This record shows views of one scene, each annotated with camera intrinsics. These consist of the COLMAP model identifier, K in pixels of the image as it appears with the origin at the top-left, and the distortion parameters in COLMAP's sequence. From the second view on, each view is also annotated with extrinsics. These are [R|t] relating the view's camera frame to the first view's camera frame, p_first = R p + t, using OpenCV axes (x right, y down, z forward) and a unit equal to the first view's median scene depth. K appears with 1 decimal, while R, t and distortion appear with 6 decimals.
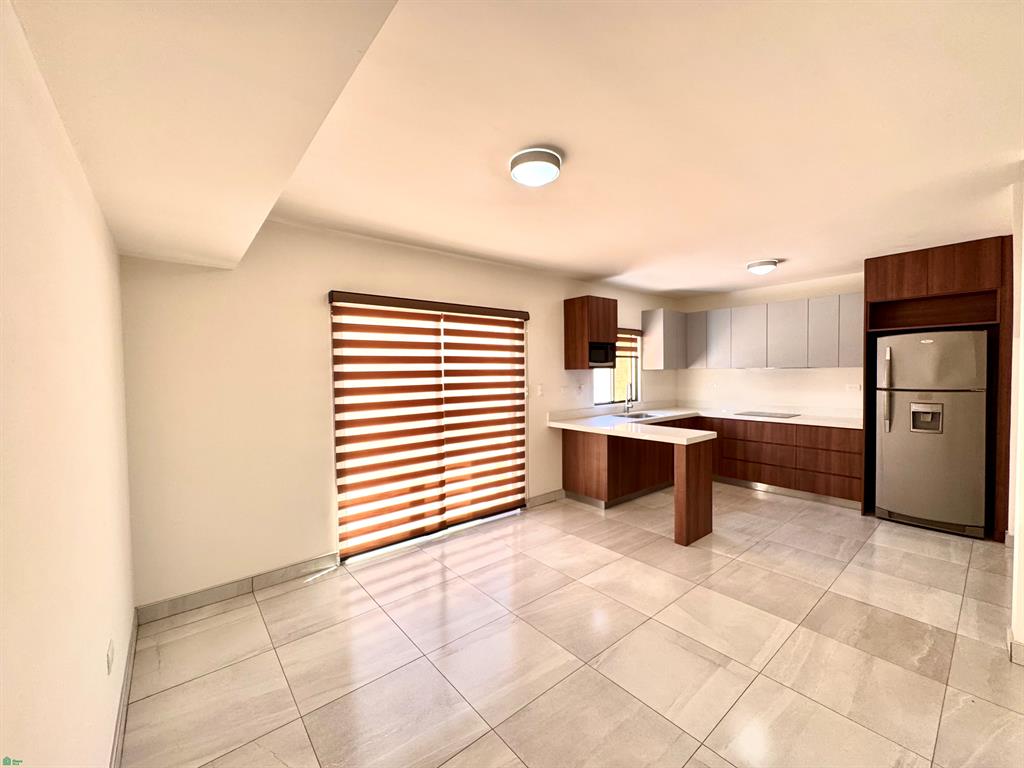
lens RADIAL K [[411.9, 0, 513.5], [0, 411.9, 383.6], [0, 0, 1]] dist [-0.000261, 0.000340]
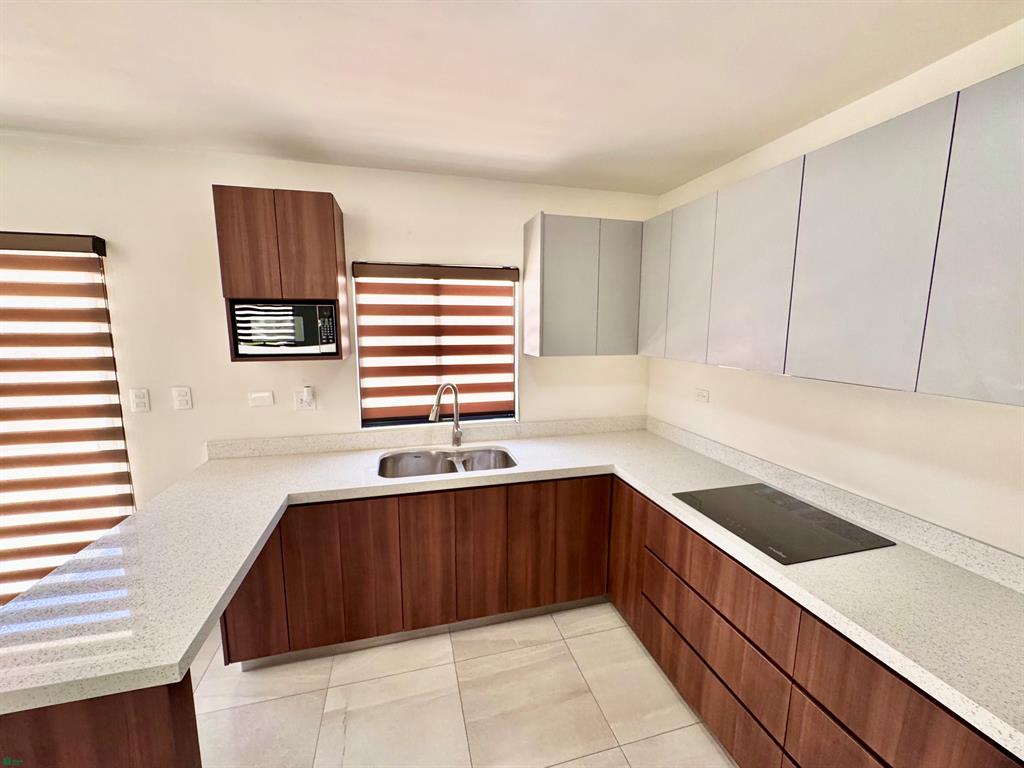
lens RADIAL K [[411.9, 0, 512.8], [0, 411.9, 386.3], [0, 0, 1]] dist [-0.000261, 0.000340]
pose [[0.907395, 0.075851, -0.413377, 0.709819], [-0.024411, 0.991430, 0.128336, -0.080690], [0.419569, -0.106360, 0.901471, 0.804711]]
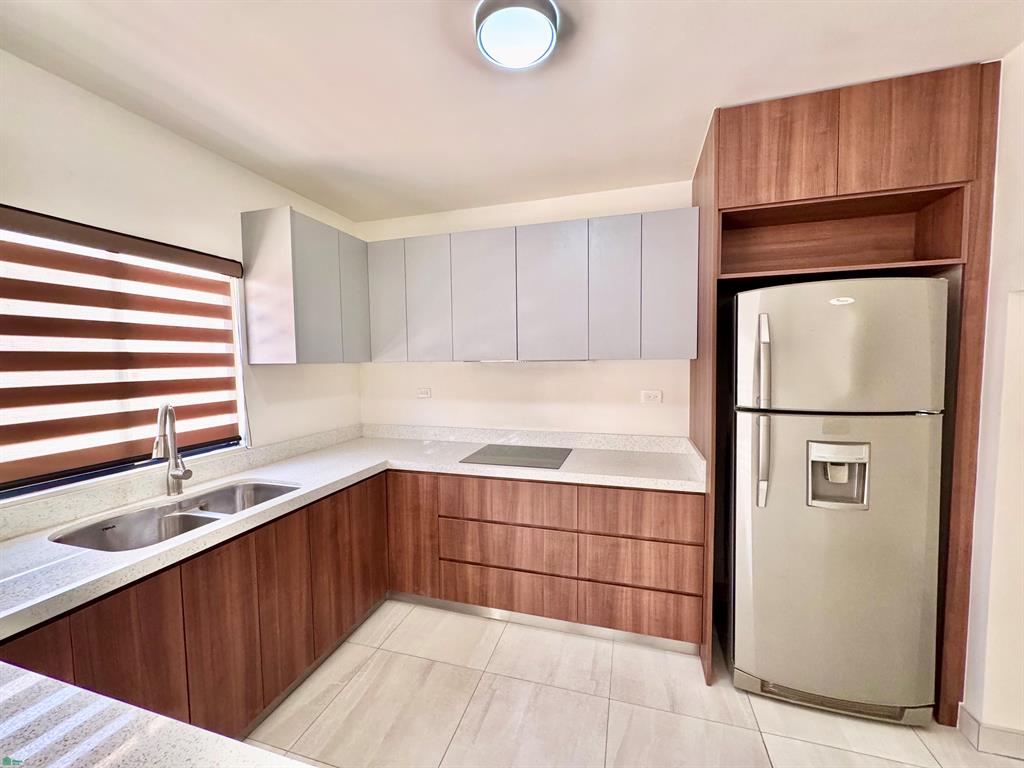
lens RADIAL K [[411.9, 0, 513.0], [0, 411.9, 385.4], [0, 0, 1]] dist [-0.000261, 0.000340]
pose [[0.832792, -0.033842, 0.552551, 0.433548], [0.019154, 0.999294, 0.032335, -0.030809], [-0.553255, -0.016344, 0.832852, 0.759536]]
